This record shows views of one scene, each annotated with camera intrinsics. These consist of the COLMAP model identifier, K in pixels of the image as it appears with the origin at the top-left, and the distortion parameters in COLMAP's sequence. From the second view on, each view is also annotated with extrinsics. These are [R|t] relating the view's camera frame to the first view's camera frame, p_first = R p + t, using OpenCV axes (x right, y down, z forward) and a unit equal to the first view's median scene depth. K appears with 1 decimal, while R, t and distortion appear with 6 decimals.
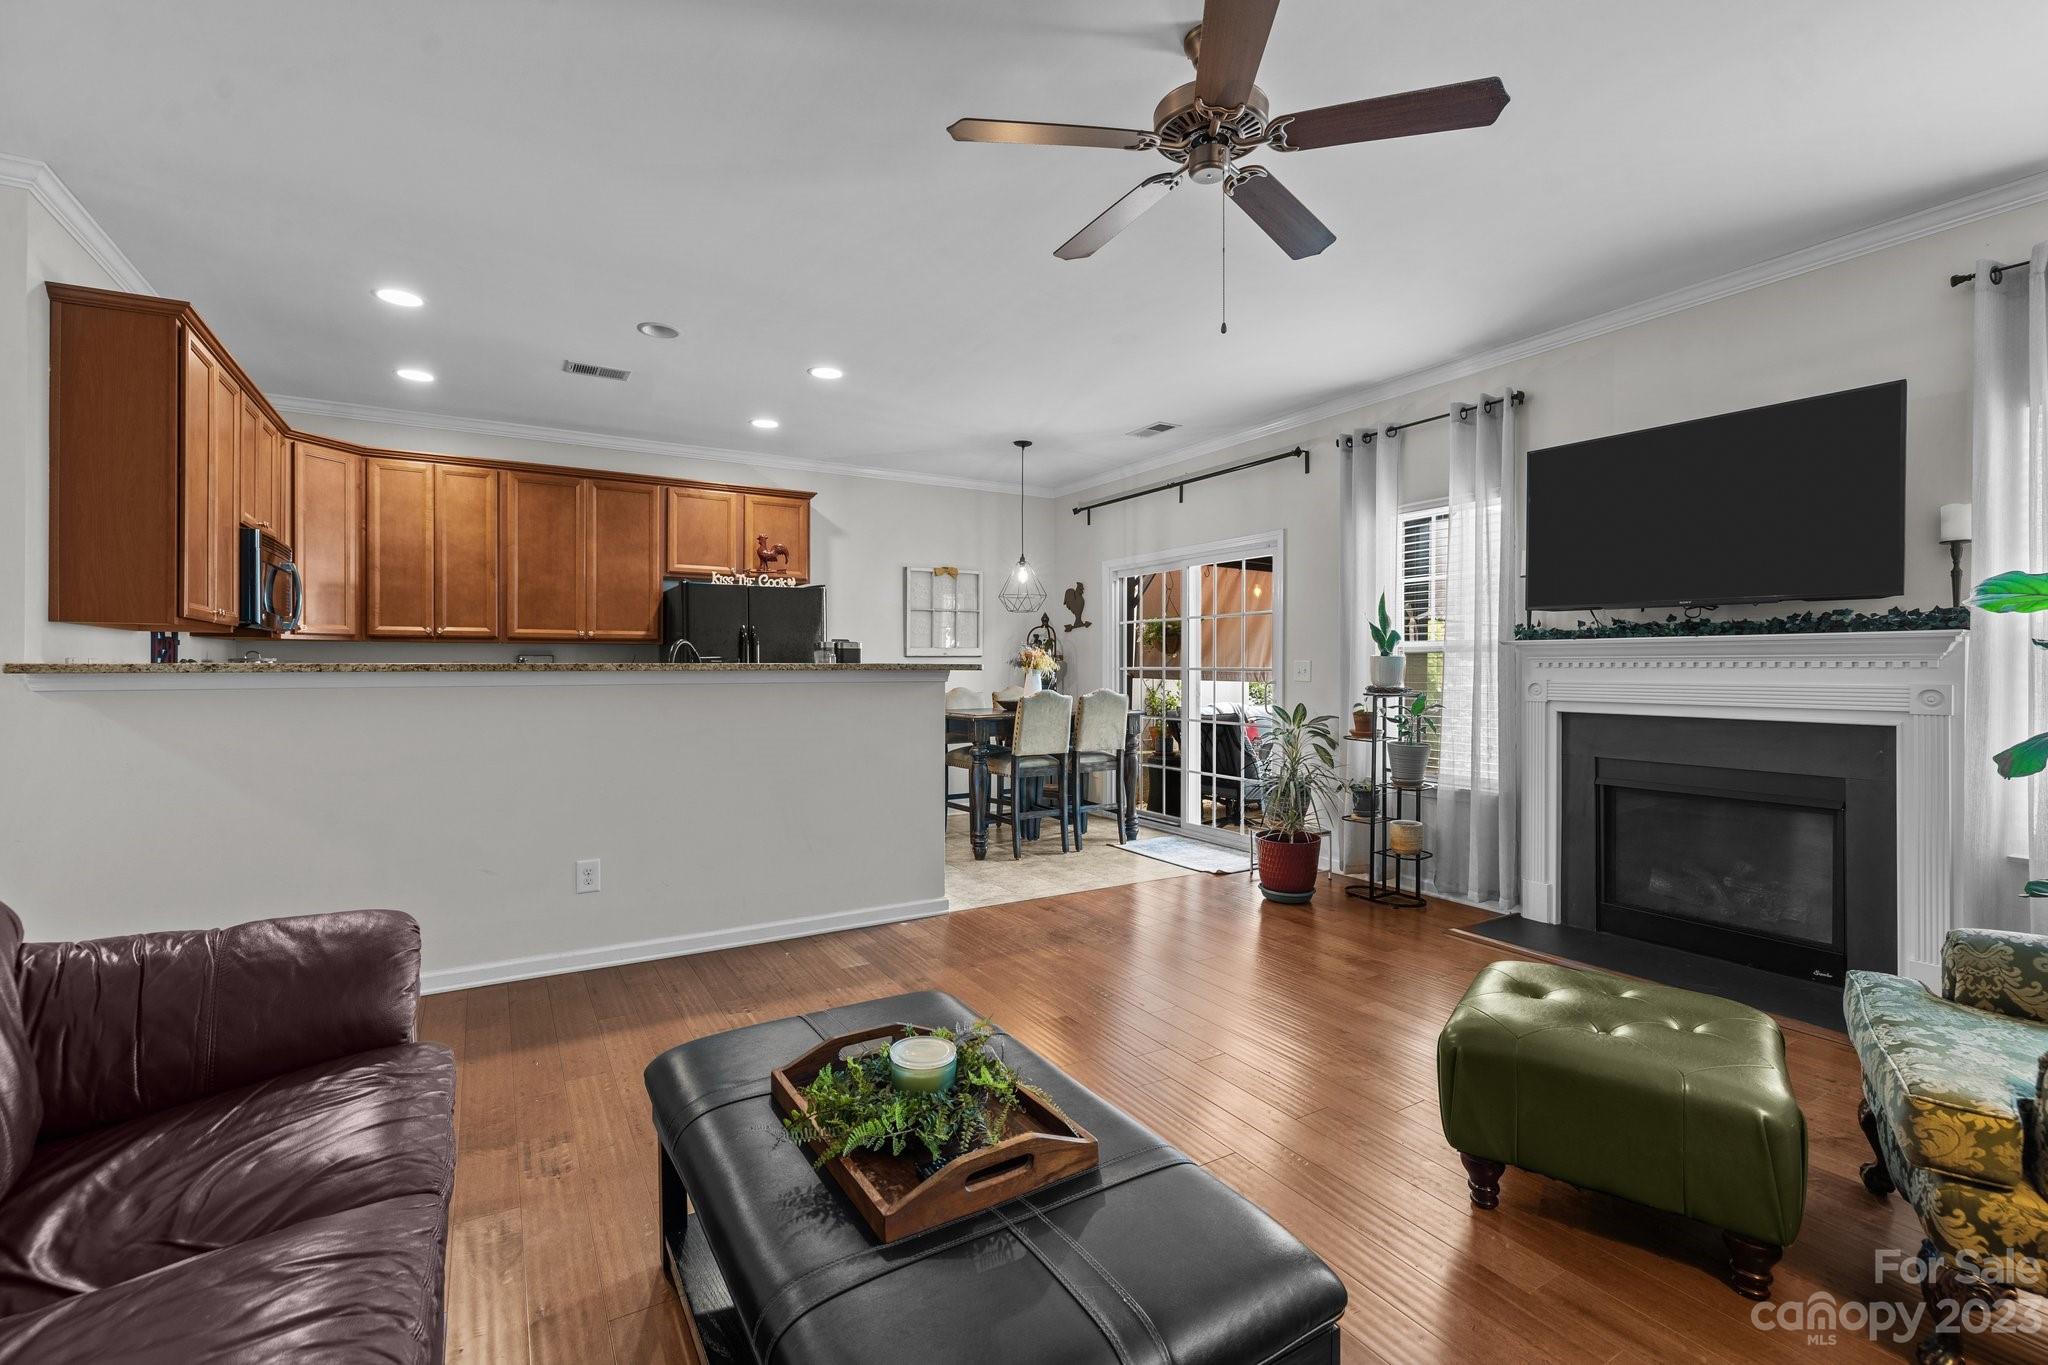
lens RADIAL K [[871.6, 0, 1009.9], [0, 871.6, 673.0], [0, 0, 1]] dist [0.000962, -0.000661]
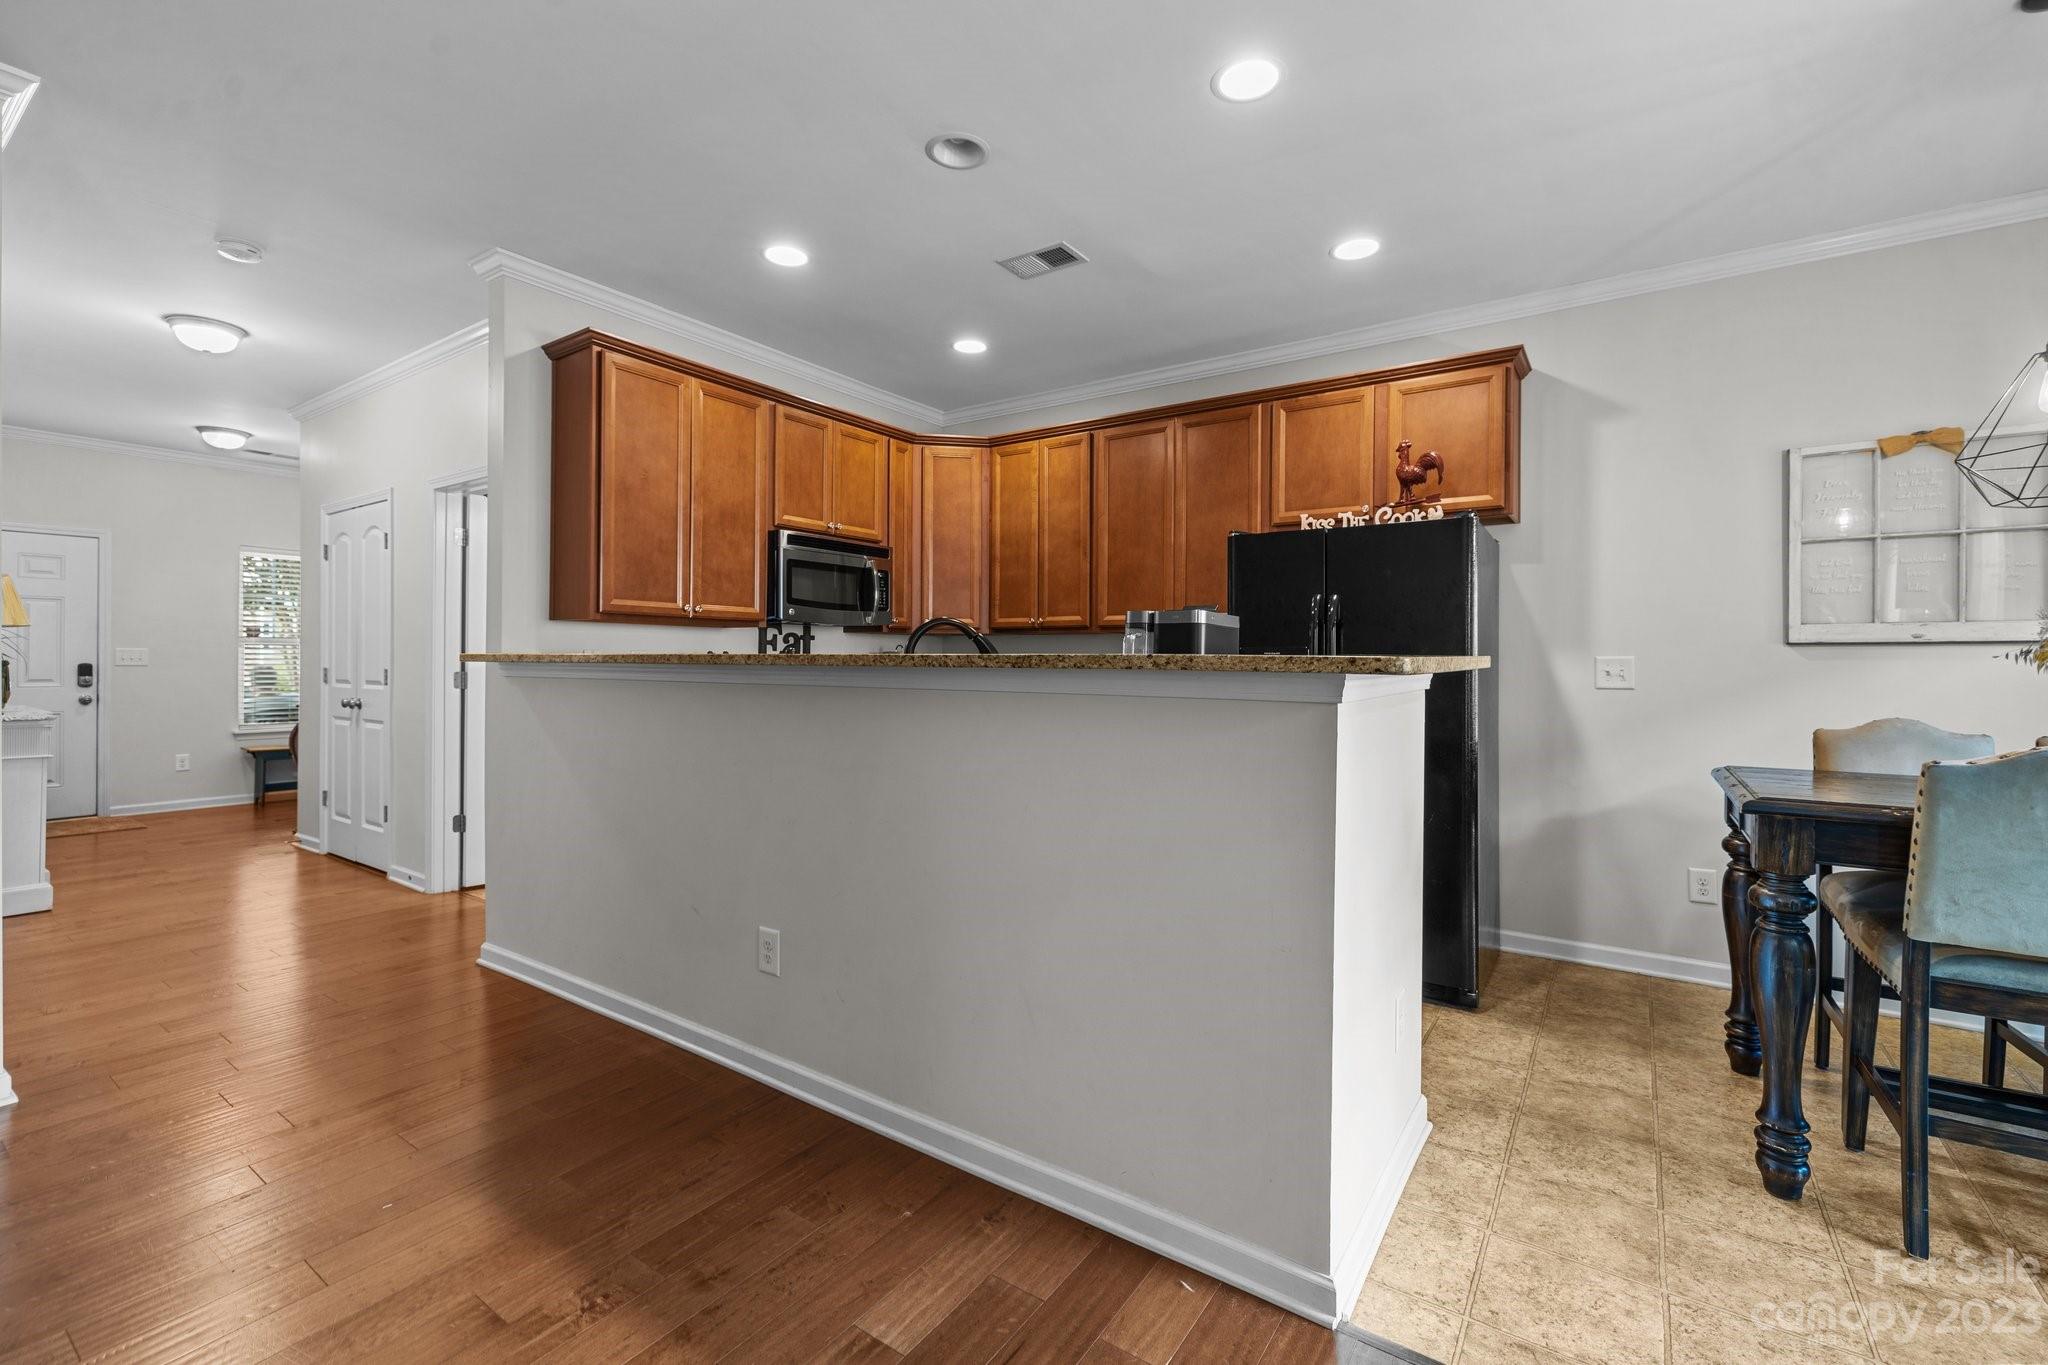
lens RADIAL K [[871.6, 0, 1035.2], [0, 871.6, 662.1], [0, 0, 1]] dist [0.000962, -0.000661]
pose [[0.422813, 0.005976, -0.906197, 0.165809], [-0.013888, 0.999904, 0.000115, -0.004984], [0.906111, 0.012537, 0.422855, 0.572936]]
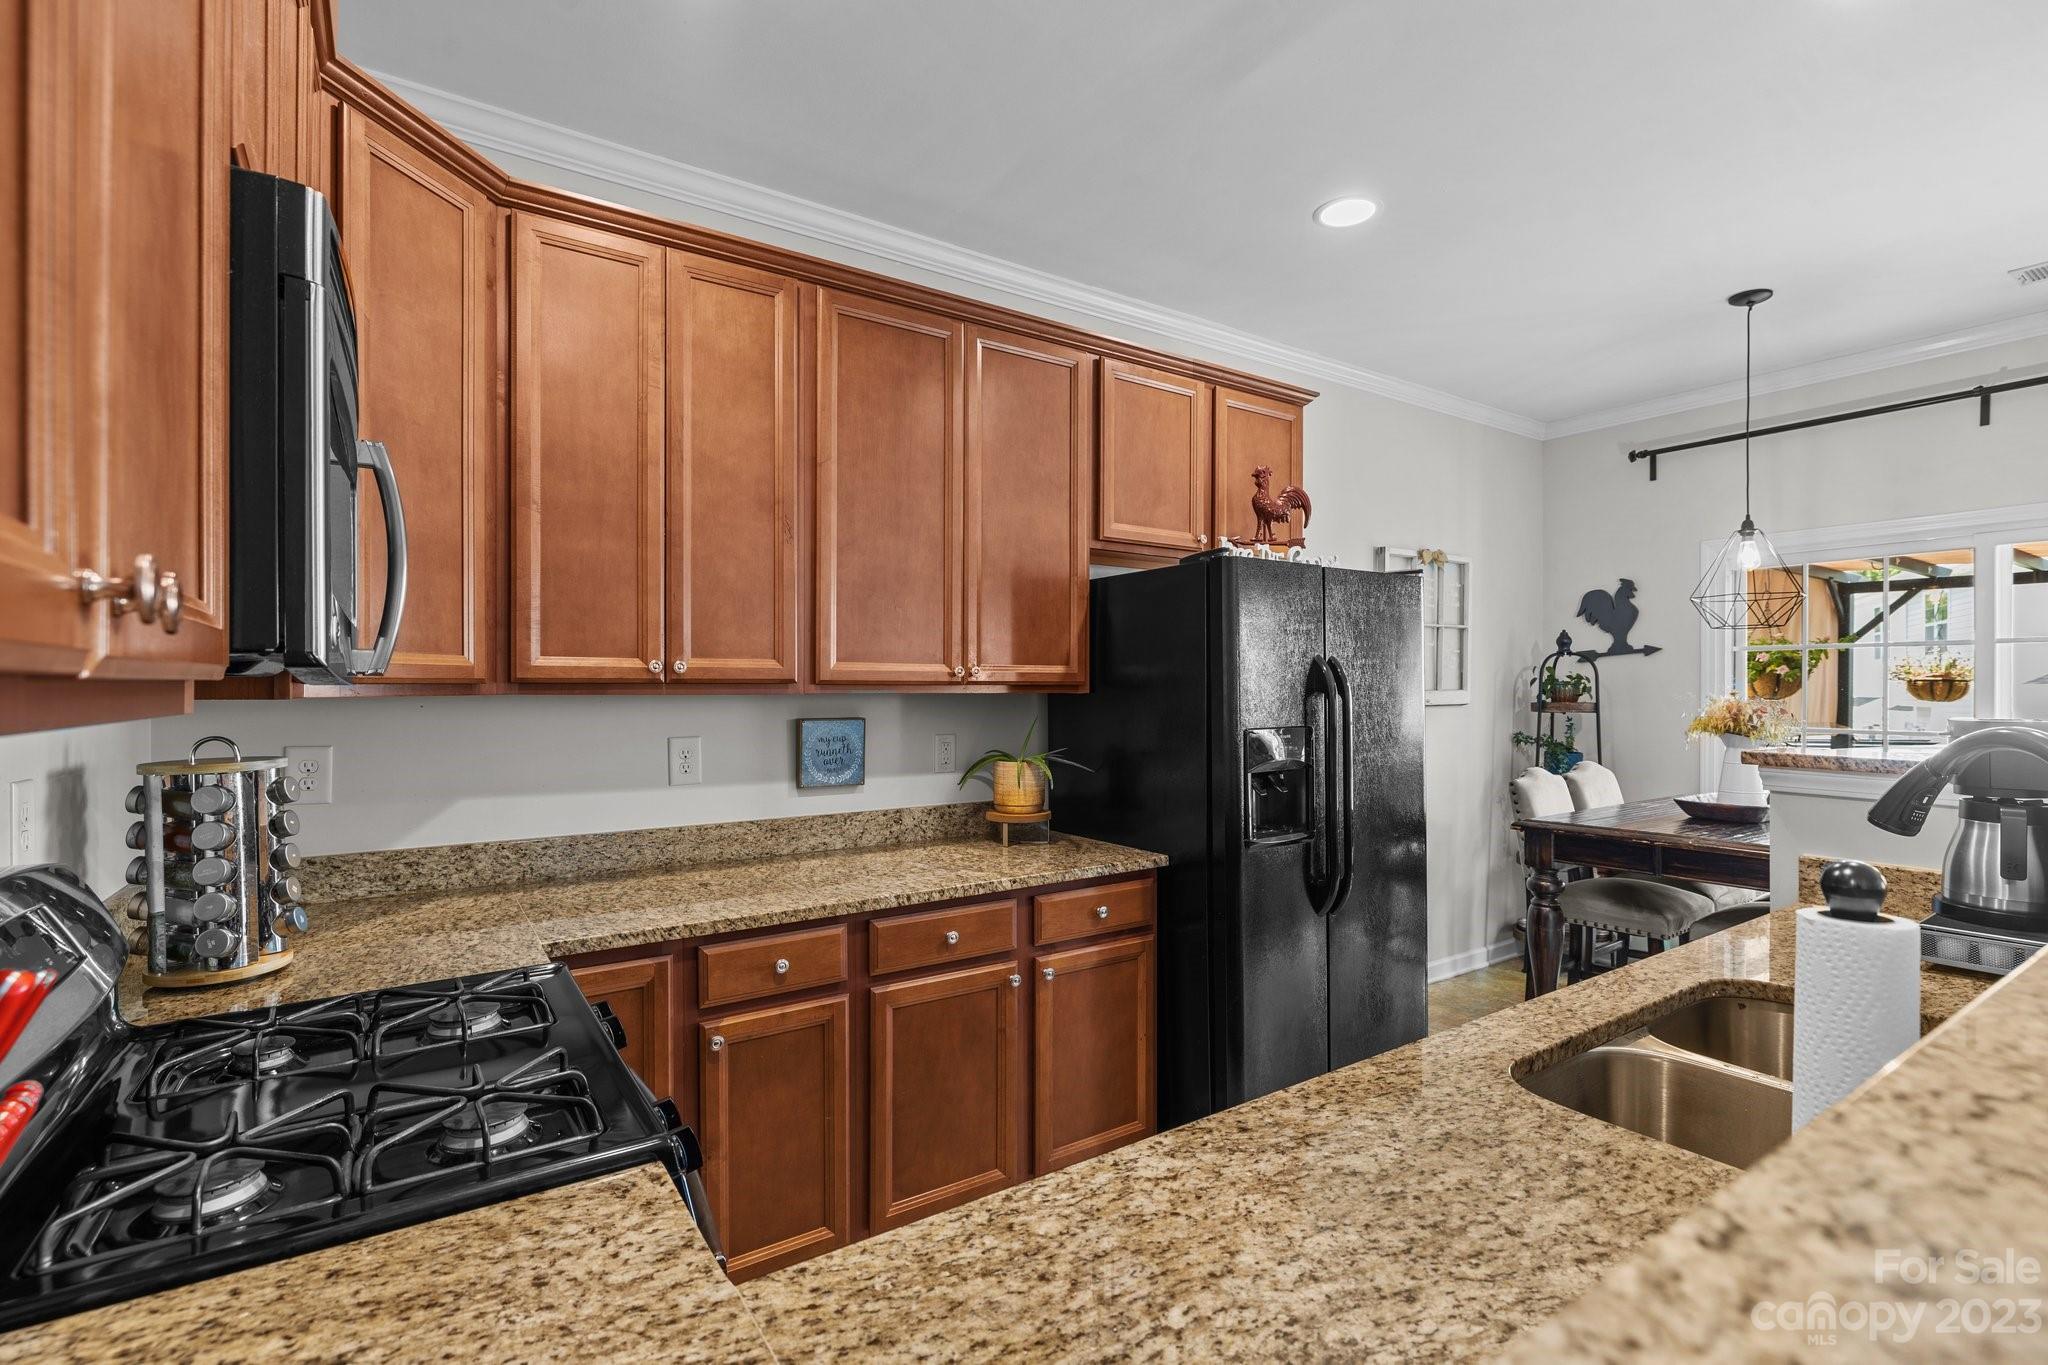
lens RADIAL K [[924.5, 0, 1010.8], [0, 924.5, 692.7], [0, 0, 1]] dist [-0.008577, 0.000321]
pose [[0.998781, 0.001356, 0.049335, -0.493730], [-0.001258, 0.999997, -0.002012, -0.034480], [-0.049338, 0.001948, 0.998780, 0.540471]]
